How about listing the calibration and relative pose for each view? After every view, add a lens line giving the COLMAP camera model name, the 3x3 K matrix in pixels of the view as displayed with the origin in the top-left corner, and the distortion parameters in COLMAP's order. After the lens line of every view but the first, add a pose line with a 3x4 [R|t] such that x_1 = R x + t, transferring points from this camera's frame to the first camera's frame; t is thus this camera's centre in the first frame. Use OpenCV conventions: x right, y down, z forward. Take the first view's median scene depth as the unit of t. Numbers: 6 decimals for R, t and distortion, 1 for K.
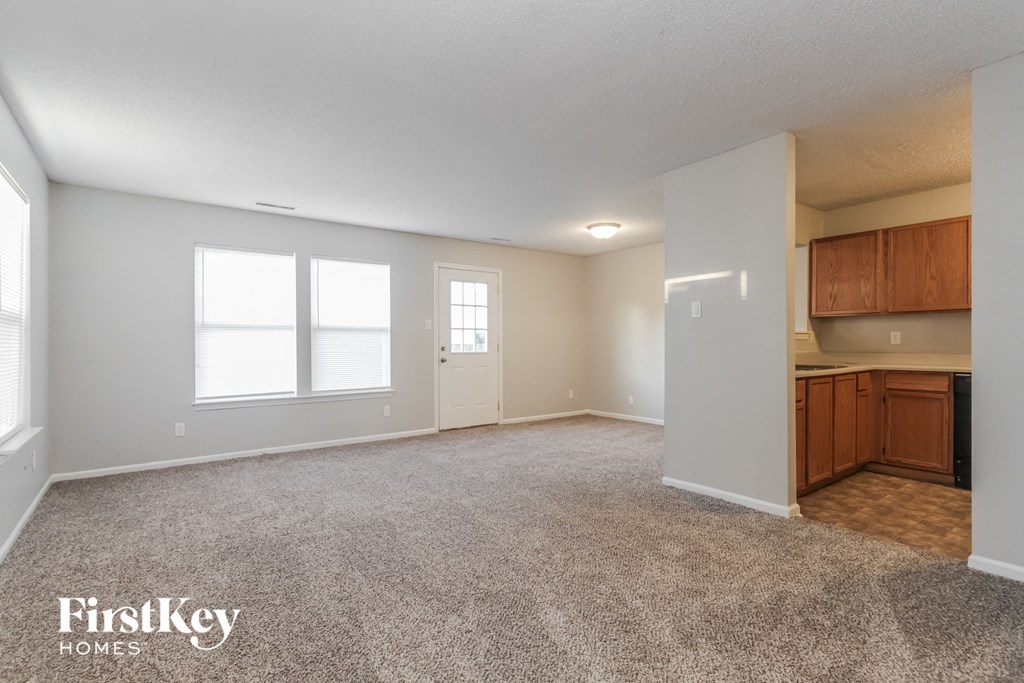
lens RADIAL K [[487.2, 0, 499.3], [0, 487.2, 346.7], [0, 0, 1]] dist [-0.015323, 0.000364]
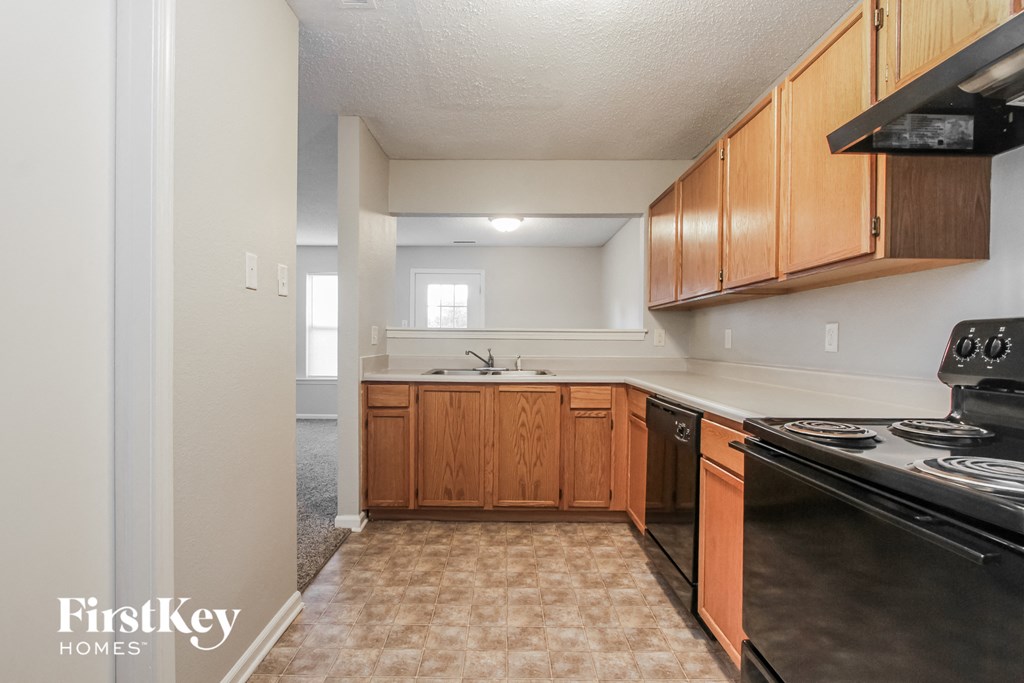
lens RADIAL K [[487.2, 0, 499.3], [0, 487.2, 346.7], [0, 0, 1]] dist [-0.015323, 0.000364]
pose [[0.797924, 0.019365, -0.602447, 1.061183], [-0.019068, 0.999795, 0.006881, -0.006268], [0.602457, 0.005997, 0.798129, 0.322973]]
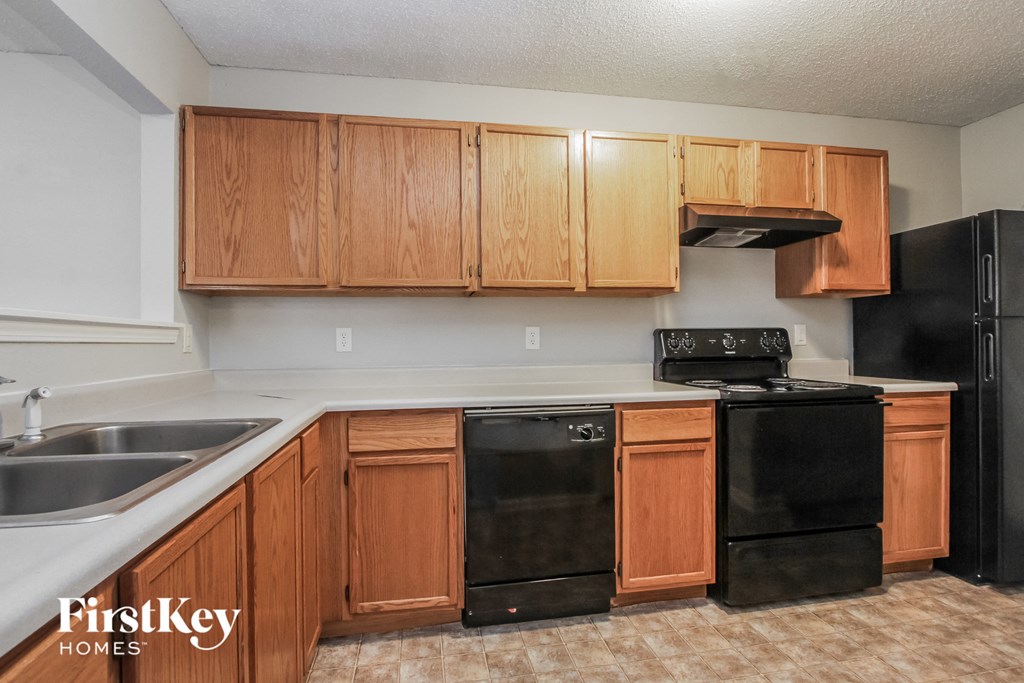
lens RADIAL K [[487.2, 0, 499.3], [0, 487.2, 346.7], [0, 0, 1]] dist [-0.015323, 0.000364]
pose [[0.455177, -0.000757, 0.890401, 0.464727], [0.019016, 0.999780, -0.008871, -0.003065], [-0.890198, 0.020970, 0.455091, 0.667508]]
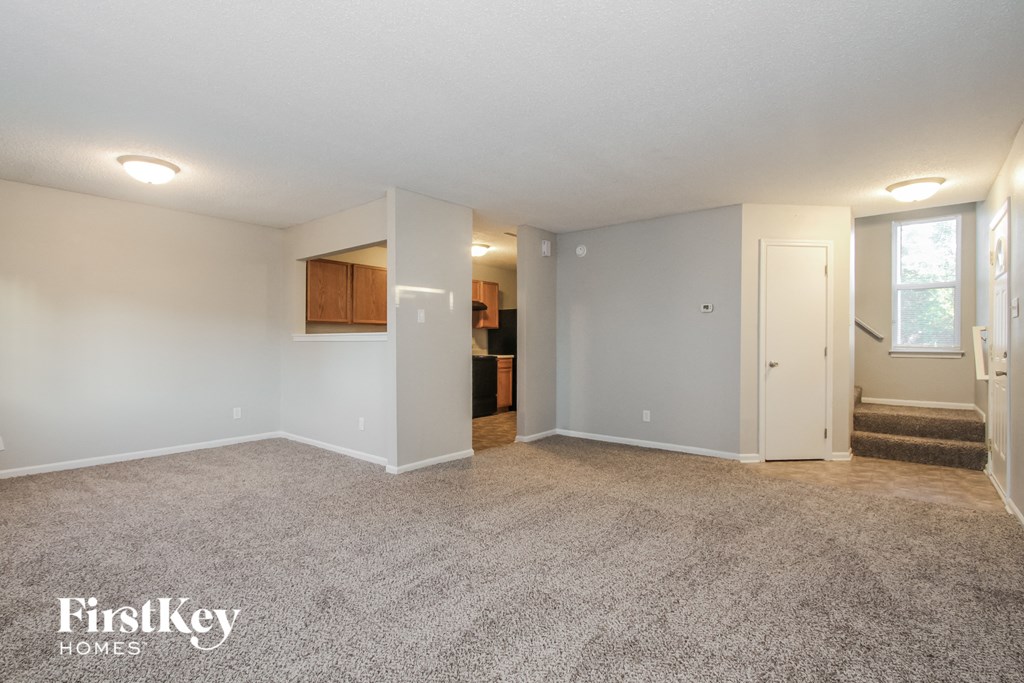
lens RADIAL K [[487.2, 0, 499.3], [0, 487.2, 346.7], [0, 0, 1]] dist [-0.015323, 0.000364]
pose [[-0.218729, -0.003117, 0.975781, -0.715616], [0.011774, 0.999914, 0.005833, -0.003789], [-0.975715, 0.012764, -0.218673, 0.937927]]
